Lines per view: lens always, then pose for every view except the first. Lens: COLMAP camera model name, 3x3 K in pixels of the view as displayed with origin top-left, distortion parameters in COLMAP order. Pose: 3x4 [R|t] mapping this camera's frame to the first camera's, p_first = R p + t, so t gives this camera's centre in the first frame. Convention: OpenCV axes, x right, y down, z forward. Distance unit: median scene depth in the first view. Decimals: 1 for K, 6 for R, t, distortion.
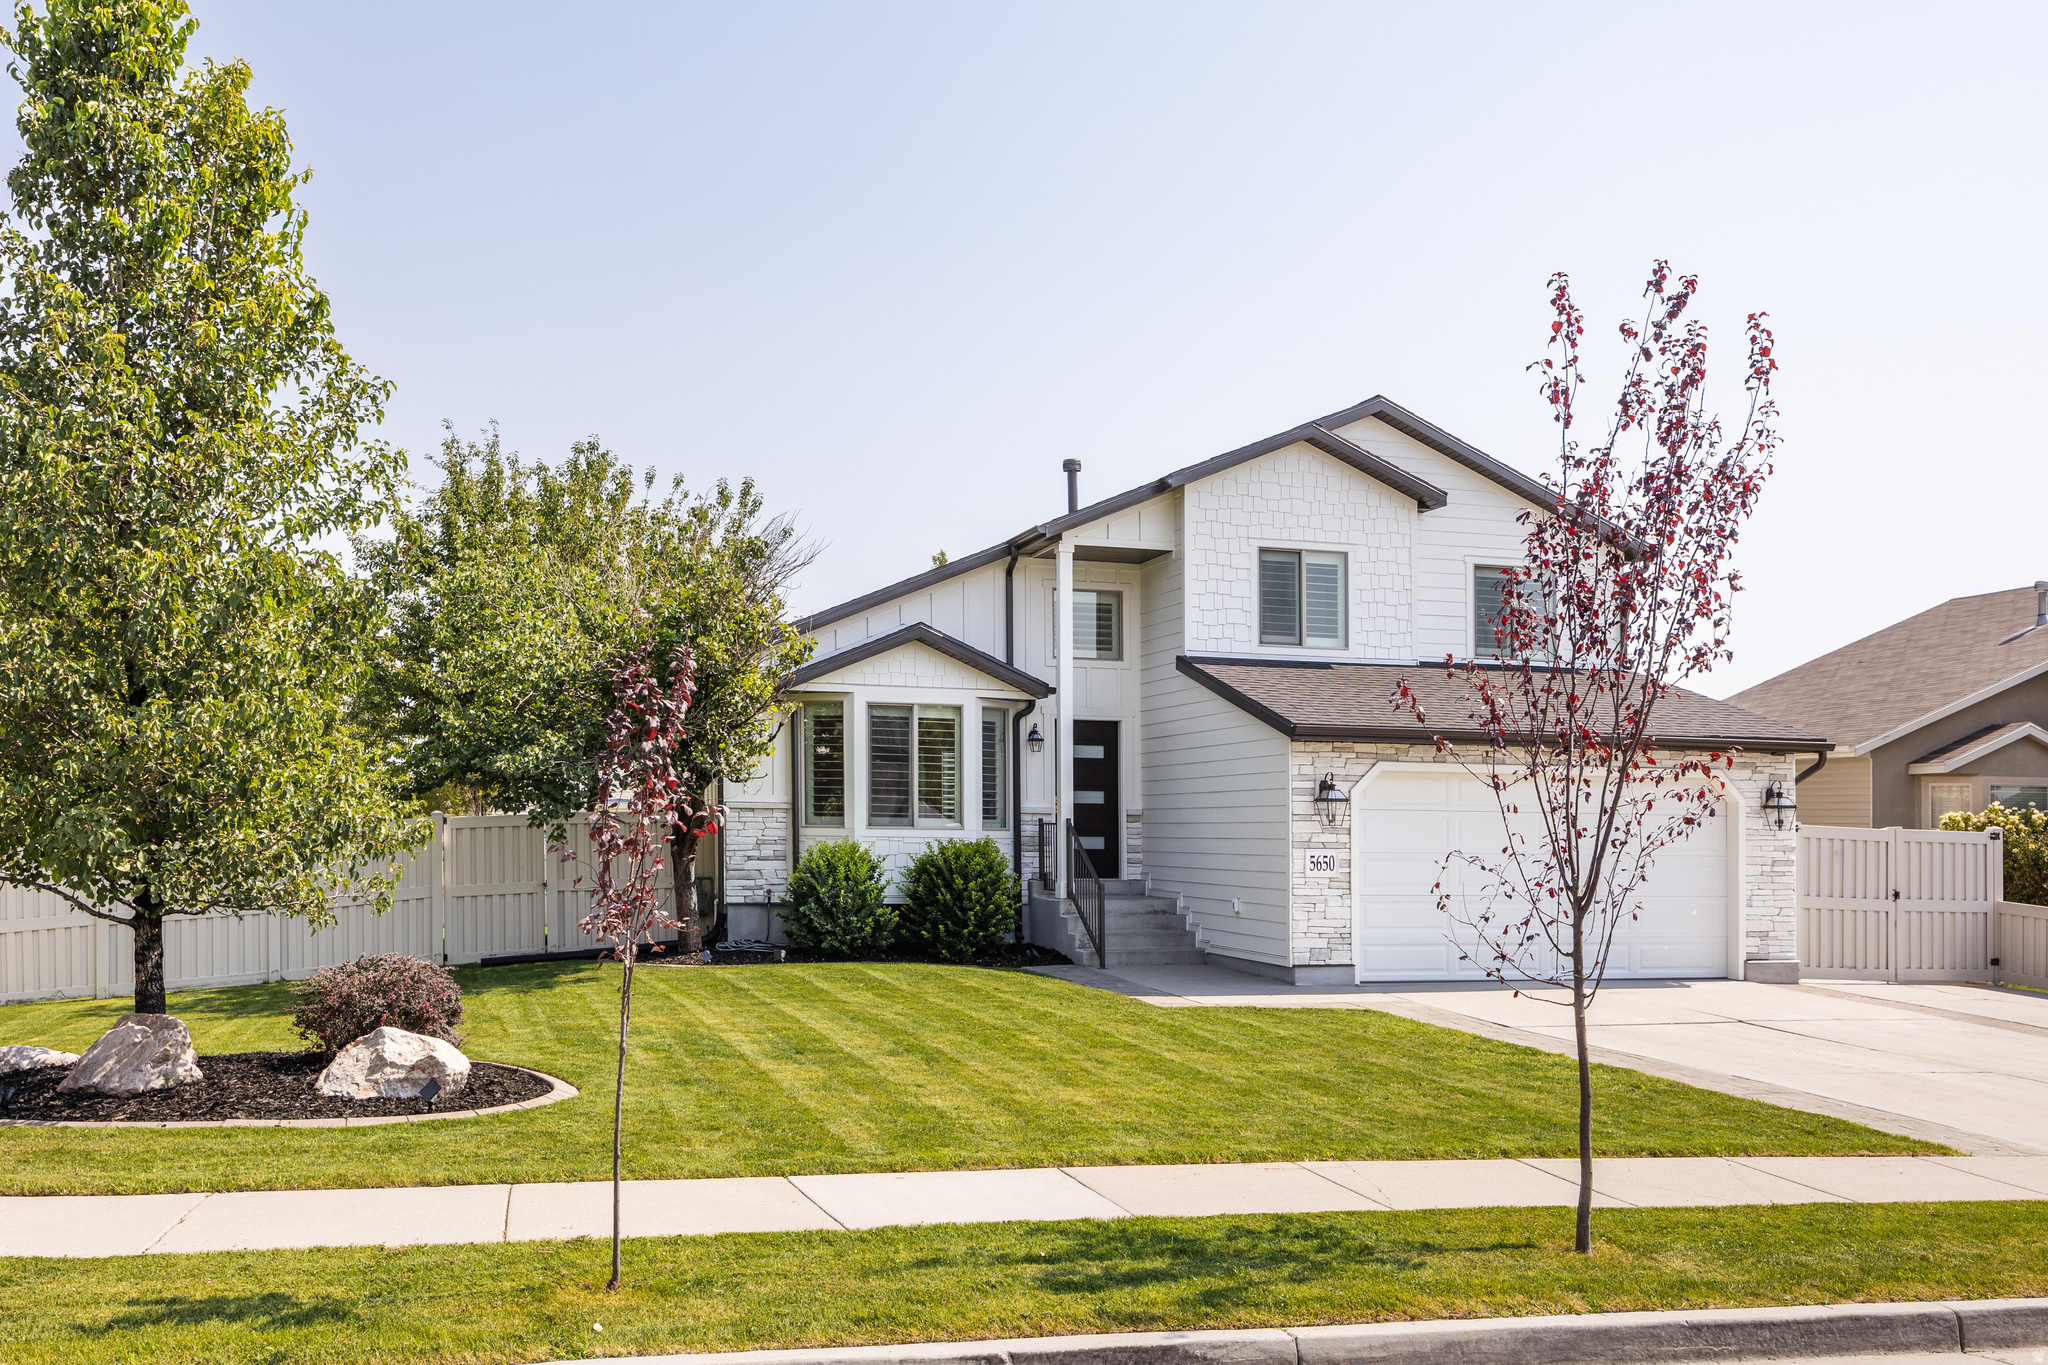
lens RADIAL K [[1855.8, 0, 1024.0], [0, 1855.8, 682.5], [0, 0, 1]] dist [0.005053, -0.001235]
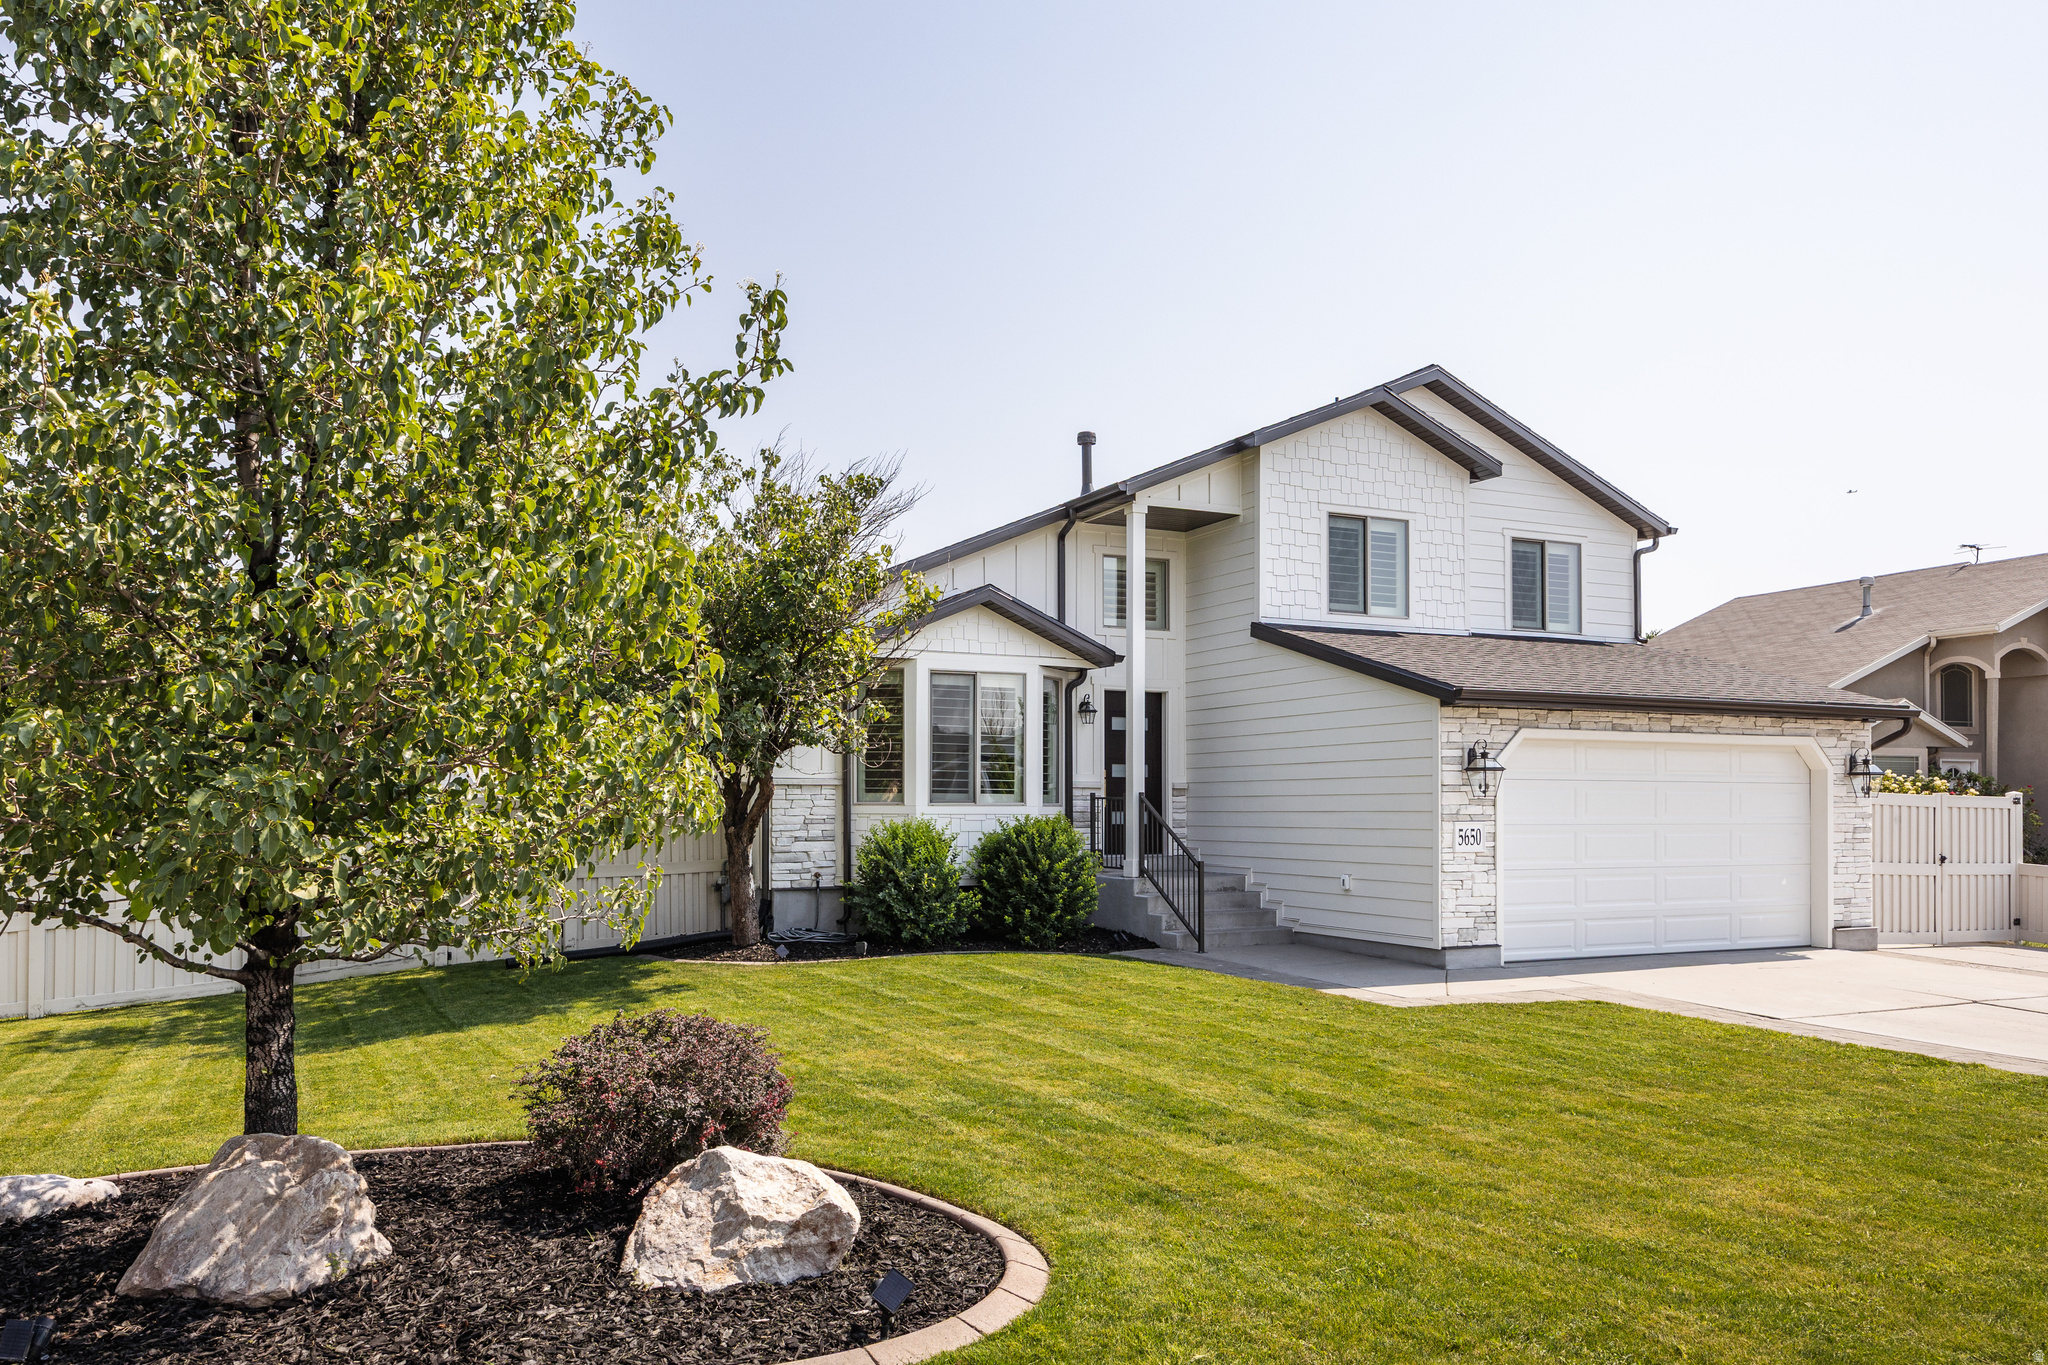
lens RADIAL K [[1521.5, 0, 1036.7], [0, 1521.5, 656.6], [0, 0, 1]] dist [-0.001506, -0.001099]
pose [[0.987987, 0.004316, 0.154478, -0.150400], [-0.001441, 0.999824, -0.018720, 0.018344], [-0.154532, 0.018273, 0.987819, 0.238193]]
